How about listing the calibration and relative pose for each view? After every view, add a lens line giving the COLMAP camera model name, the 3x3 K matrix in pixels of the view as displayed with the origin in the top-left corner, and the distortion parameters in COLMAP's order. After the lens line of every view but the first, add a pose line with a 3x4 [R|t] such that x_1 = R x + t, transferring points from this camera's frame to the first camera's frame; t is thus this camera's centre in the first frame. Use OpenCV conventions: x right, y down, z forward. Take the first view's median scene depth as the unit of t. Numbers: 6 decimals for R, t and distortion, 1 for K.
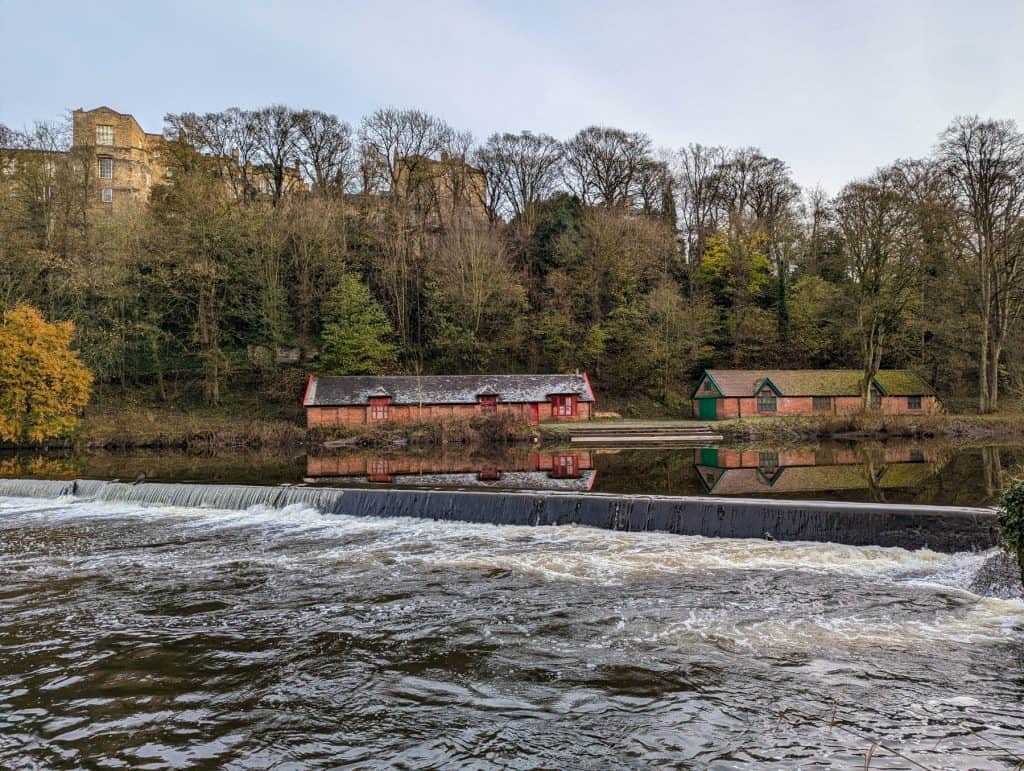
lens RADIAL K [[712.0, 0, 515.4], [0, 712.0, 387.2], [0, 0, 1]] dist [0.012324, -0.002897]
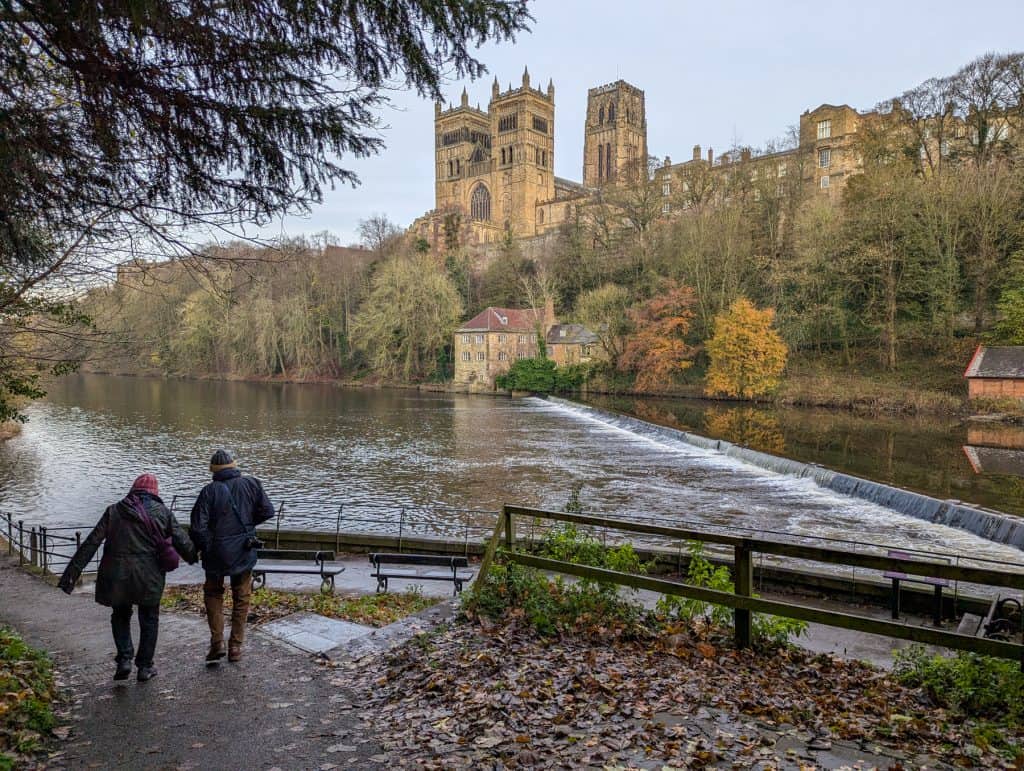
lens RADIAL K [[712.0, 0, 511.9], [0, 712.0, 383.7], [0, 0, 1]] dist [0.012324, -0.002897]
pose [[0.540604, 0.048713, -0.839865, 0.237222], [0.028996, 0.996650, 0.076471, -0.066520], [0.840777, -0.065694, 0.537381, -0.130782]]
